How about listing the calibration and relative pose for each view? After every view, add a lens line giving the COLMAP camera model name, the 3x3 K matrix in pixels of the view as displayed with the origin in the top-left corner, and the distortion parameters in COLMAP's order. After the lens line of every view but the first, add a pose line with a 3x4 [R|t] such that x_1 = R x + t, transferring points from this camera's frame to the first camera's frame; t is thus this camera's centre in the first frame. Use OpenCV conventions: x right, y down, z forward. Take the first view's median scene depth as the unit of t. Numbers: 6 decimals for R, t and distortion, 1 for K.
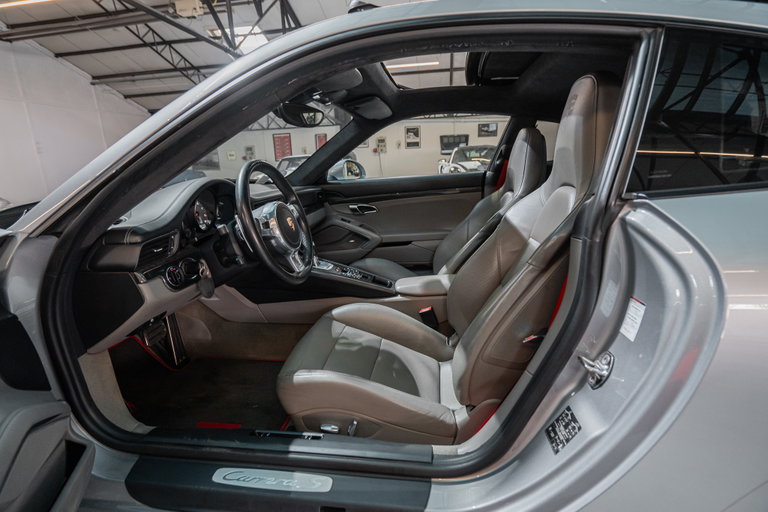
lens RADIAL K [[374.2, 0, 381.2], [0, 374.2, 254.3], [0, 0, 1]] dist [-0.000012, -0.000284]
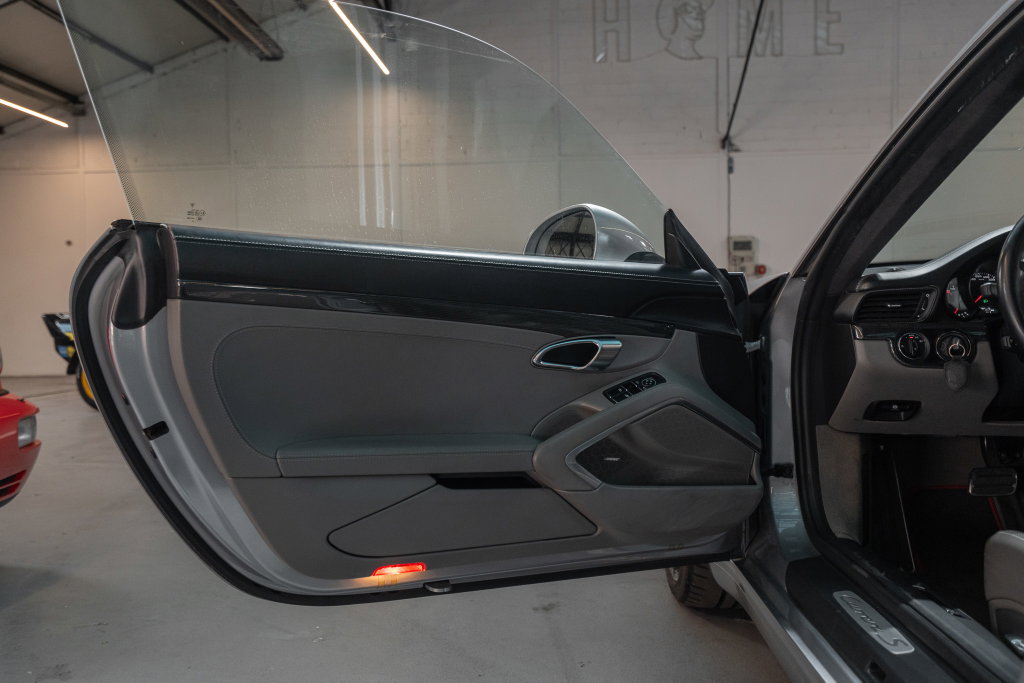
lens RADIAL K [[894.9, 0, 532.3], [0, 894.9, 359.7], [0, 0, 1]] dist [0.034618, -0.014143]
pose [[0.120337, 0.082072, -0.989335, 1.134038], [-0.224265, 0.973062, 0.053444, 0.160200], [0.967070, 0.215442, 0.135501, 0.044615]]
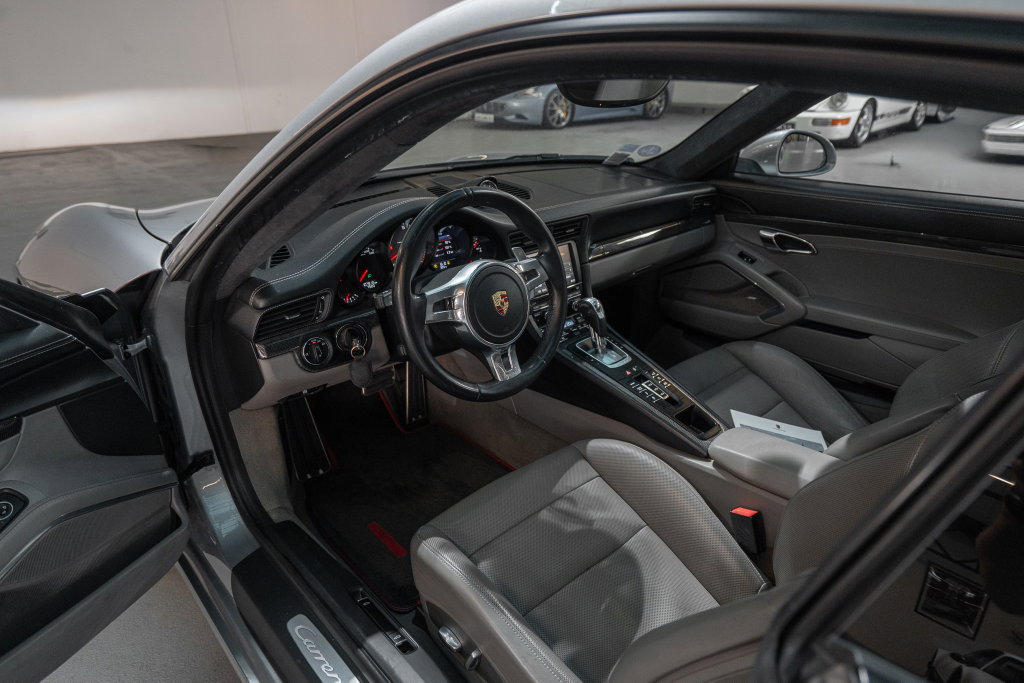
lens RADIAL K [[632.5, 0, 511.1], [0, 632.5, 348.8], [0, 0, 1]] dist [0.004724, -0.000004]
pose [[0.770250, 0.296856, -0.564438, 0.449184], [-0.175987, 0.949631, 0.259285, -0.342208], [0.612979, -0.100381, 0.783697, 0.268510]]
